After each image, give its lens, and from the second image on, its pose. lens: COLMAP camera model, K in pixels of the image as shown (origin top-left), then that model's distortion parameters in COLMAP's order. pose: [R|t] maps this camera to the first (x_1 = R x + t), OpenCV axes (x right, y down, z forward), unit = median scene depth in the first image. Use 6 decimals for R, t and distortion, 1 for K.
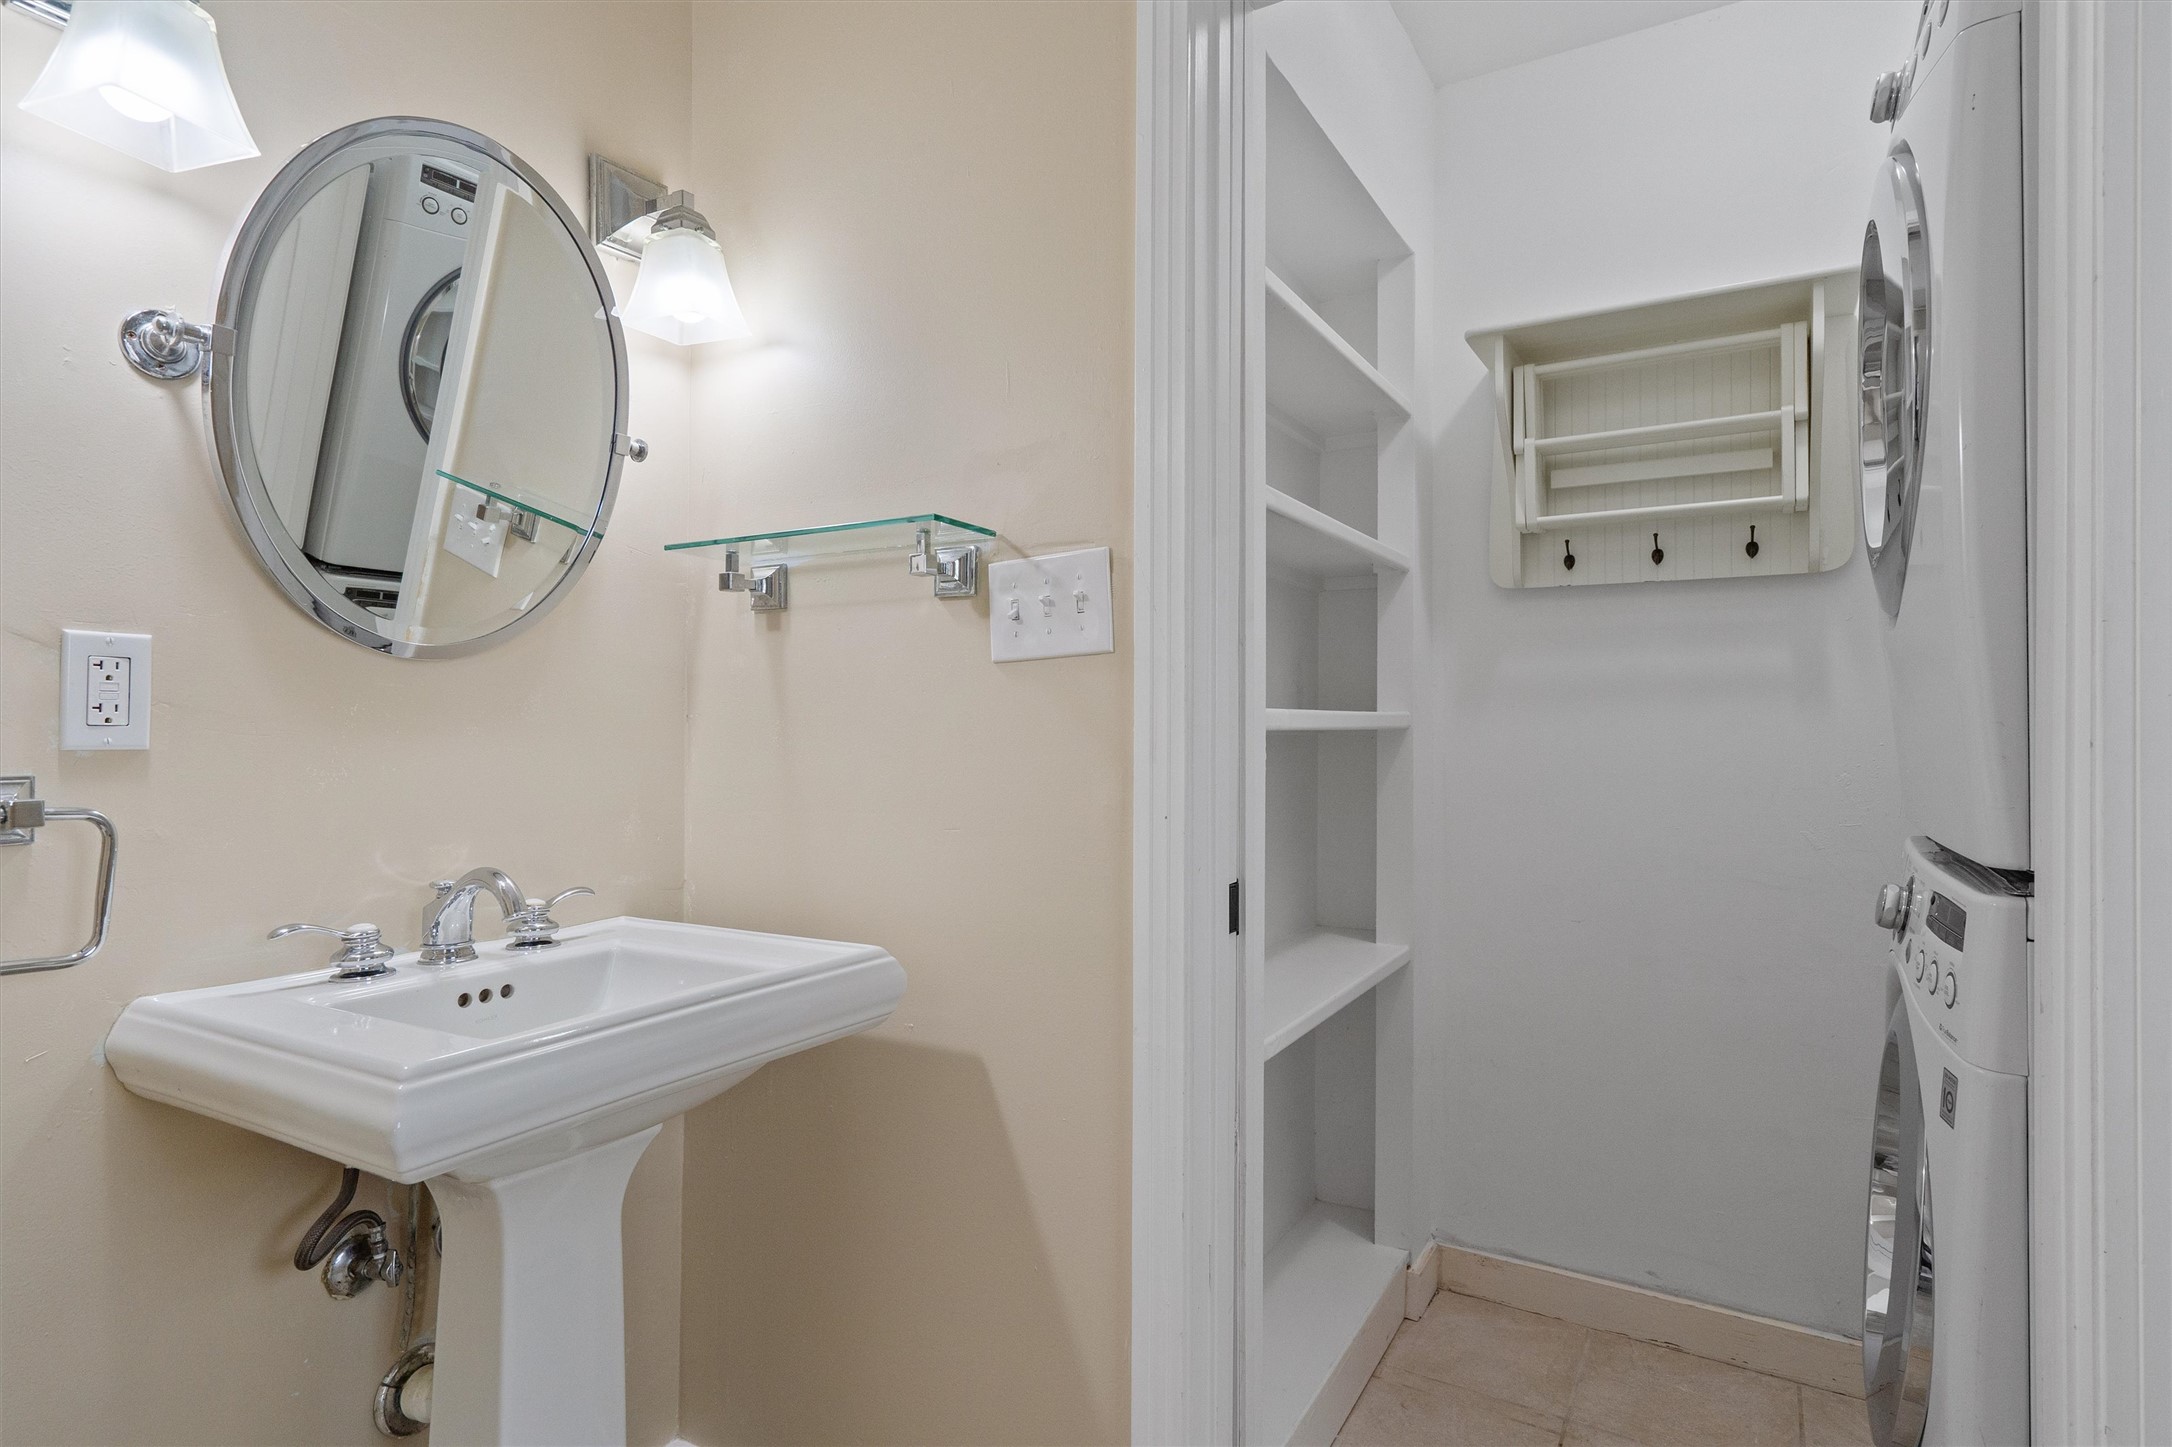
lens RADIAL K [[1193.0, 0, 1086.0], [0, 1193.0, 723.5], [0, 0, 1]] dist [0.000286, 0.000322]
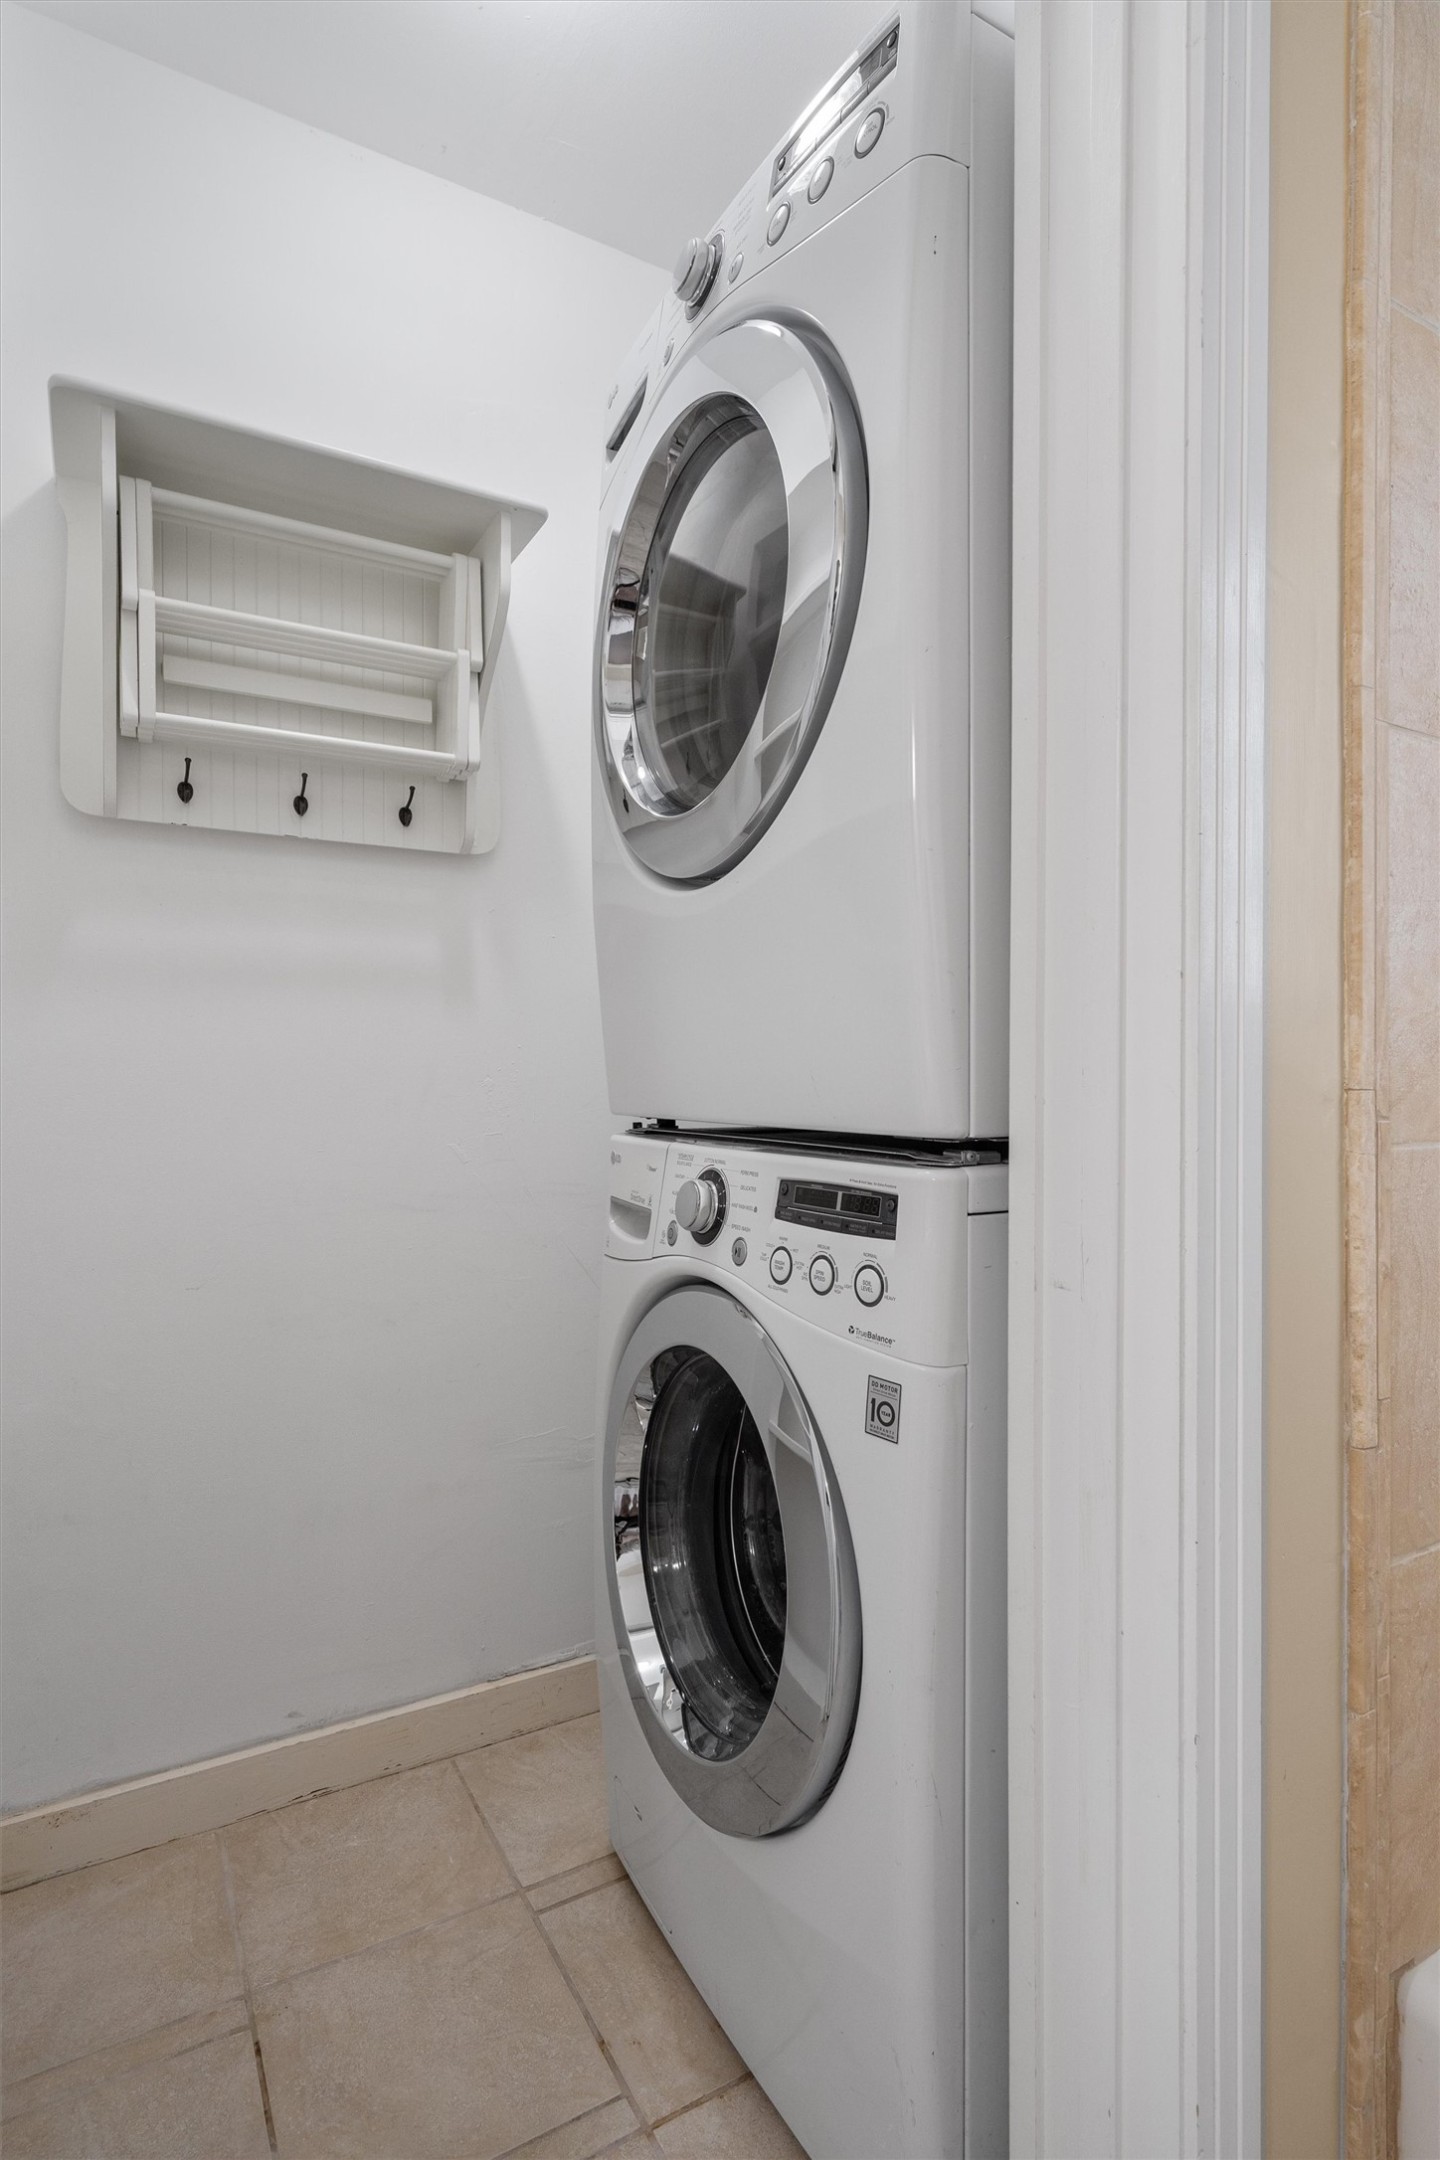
lens RADIAL K [[1098.5, 0, 720.4], [0, 1098.5, 1091.4], [0, 0, 1]] dist [0.001112, 0.000973]
pose [[0.492316, -0.016297, 0.870264, -0.015892], [0.008069, 0.999867, 0.014159, 0.040282], [-0.870379, 0.000051, 0.492382, 0.412748]]
